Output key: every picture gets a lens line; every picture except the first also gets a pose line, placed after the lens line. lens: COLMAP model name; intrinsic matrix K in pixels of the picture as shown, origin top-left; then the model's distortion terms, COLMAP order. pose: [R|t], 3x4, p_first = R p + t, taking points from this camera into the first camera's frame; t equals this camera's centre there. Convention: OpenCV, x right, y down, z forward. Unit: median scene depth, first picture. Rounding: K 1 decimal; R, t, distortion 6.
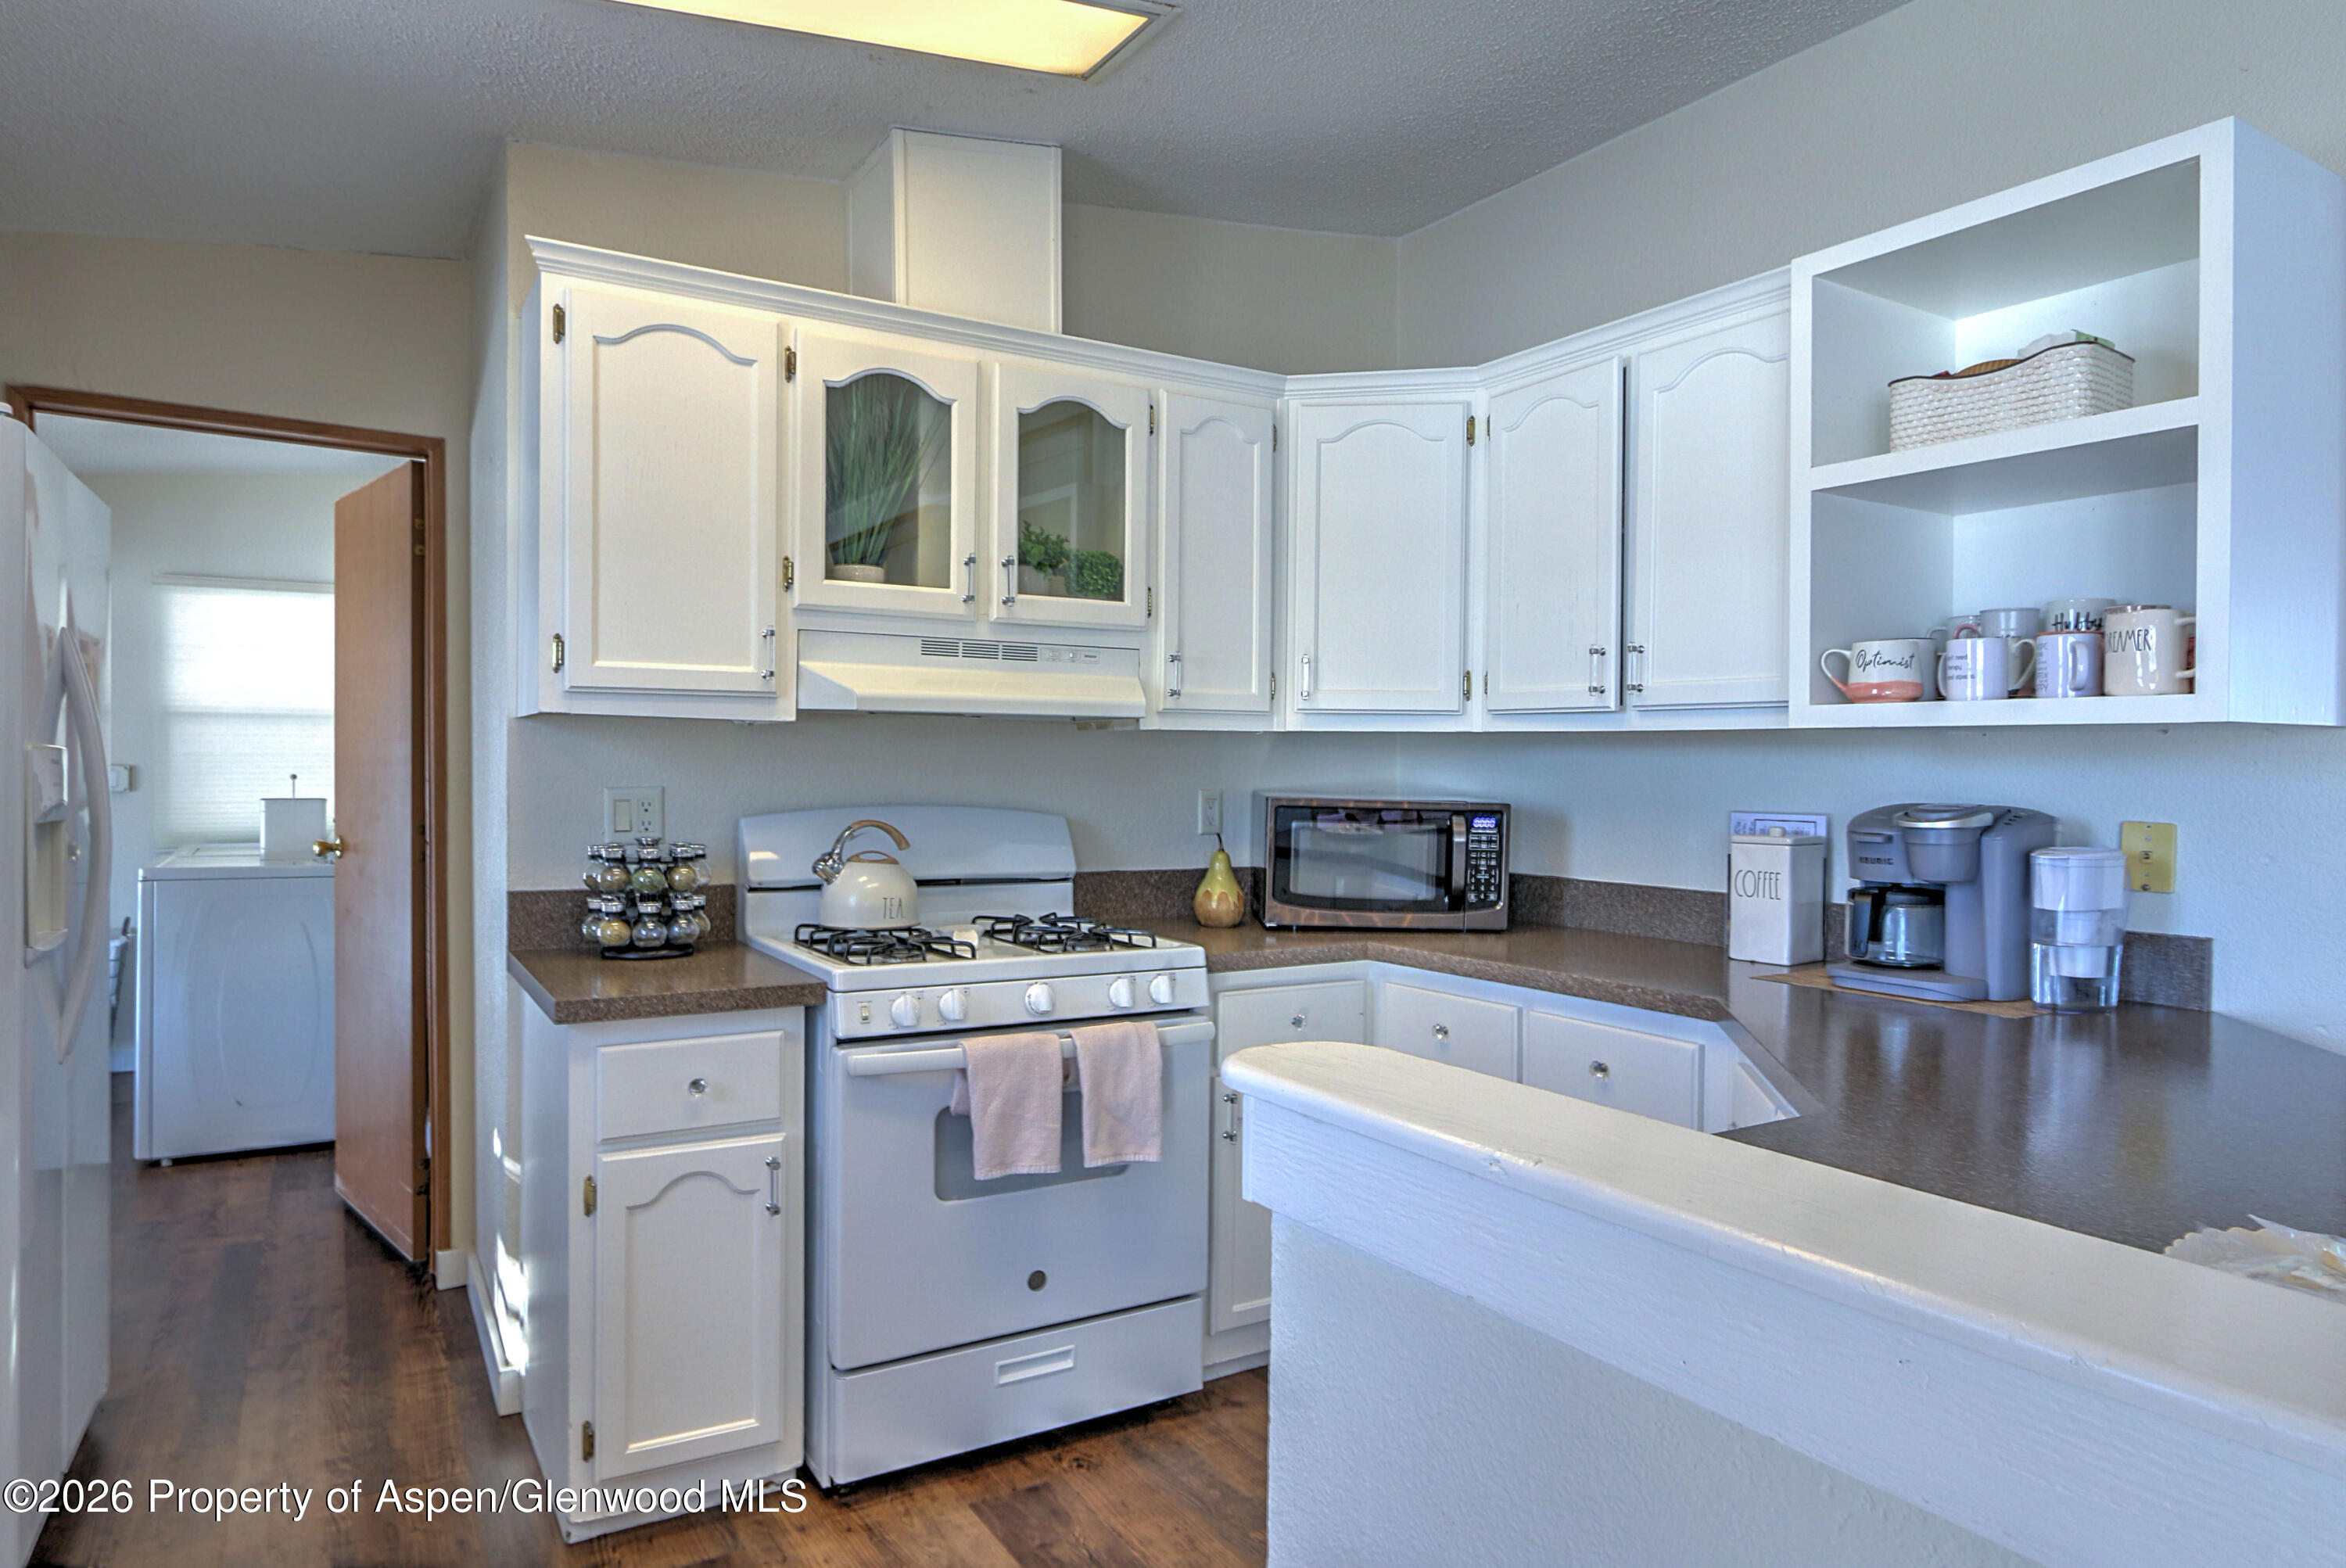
lens RADIAL K [[1429.6, 0, 1178.8], [0, 1429.6, 778.9], [0, 0, 1]] dist [-0.023337, 0.014023]
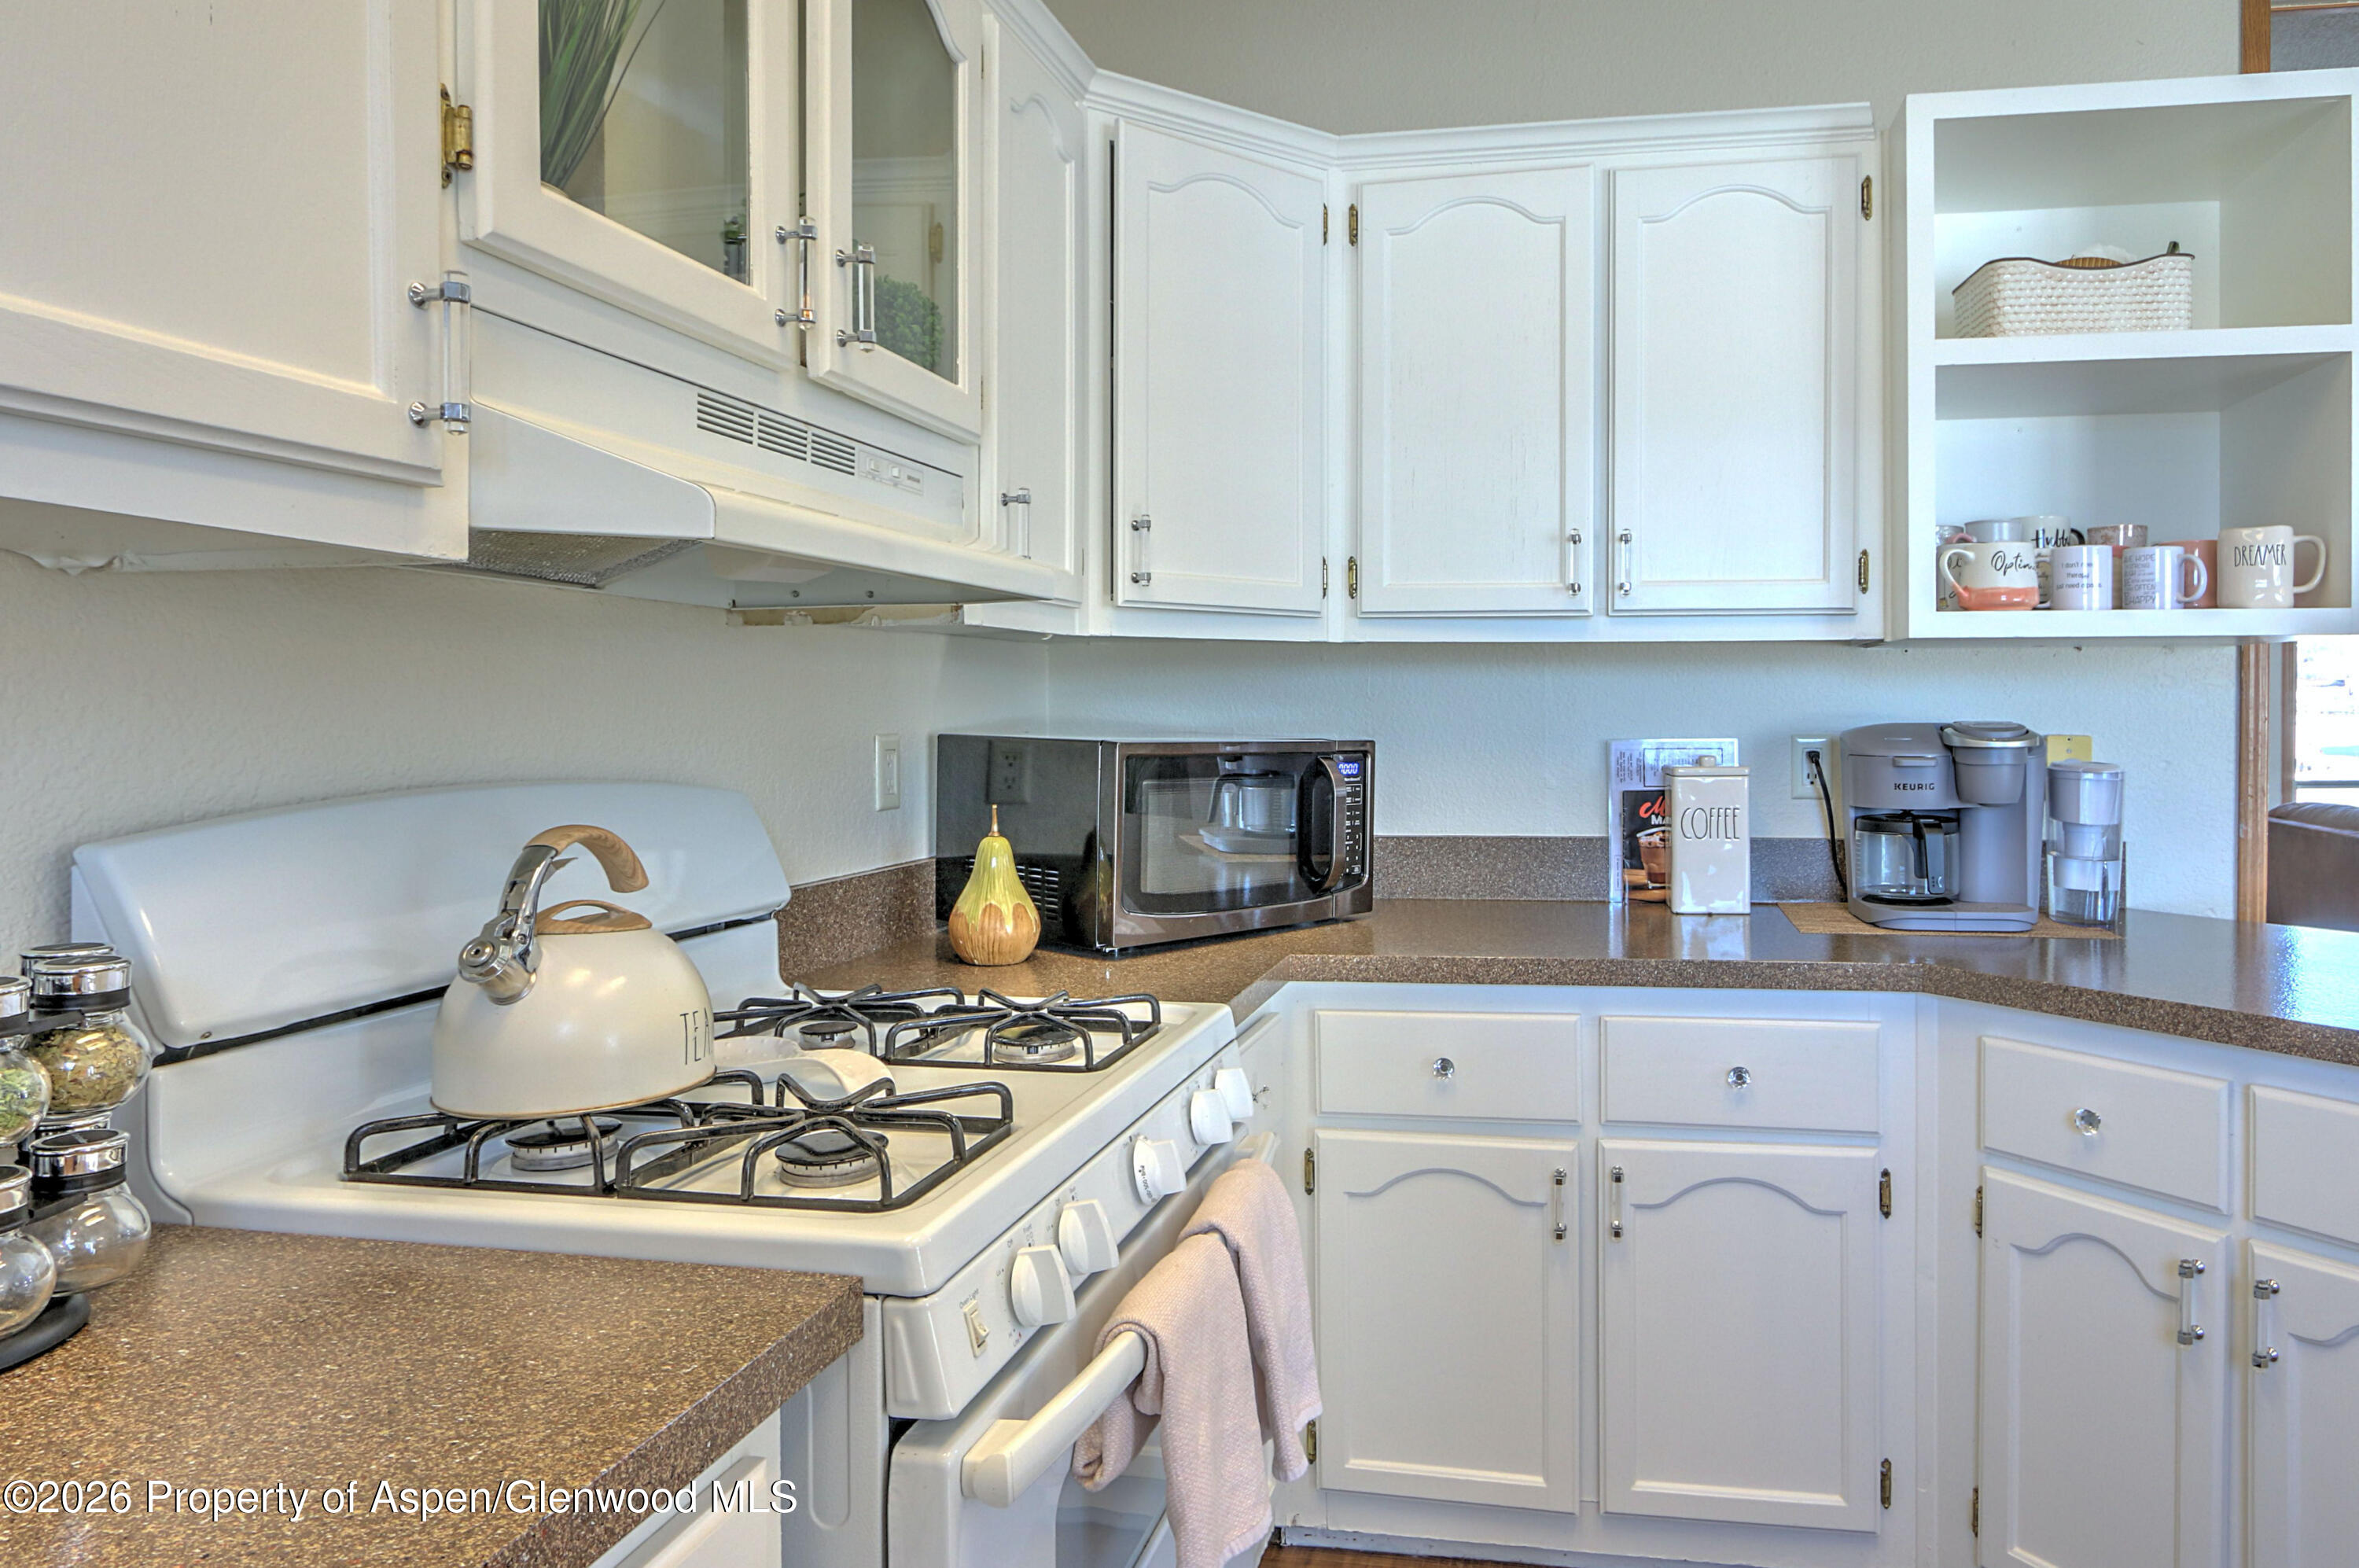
lens RADIAL K [[1437.5, 0, 1383.1], [0, 1437.5, 709.1], [0, 0, 1]] dist [-0.023337, 0.014023]
pose [[0.658738, -0.013997, 0.752242, -0.373496], [0.017429, 0.999843, 0.003342, -0.000726], [-0.752171, 0.010909, 0.658878, 0.575551]]
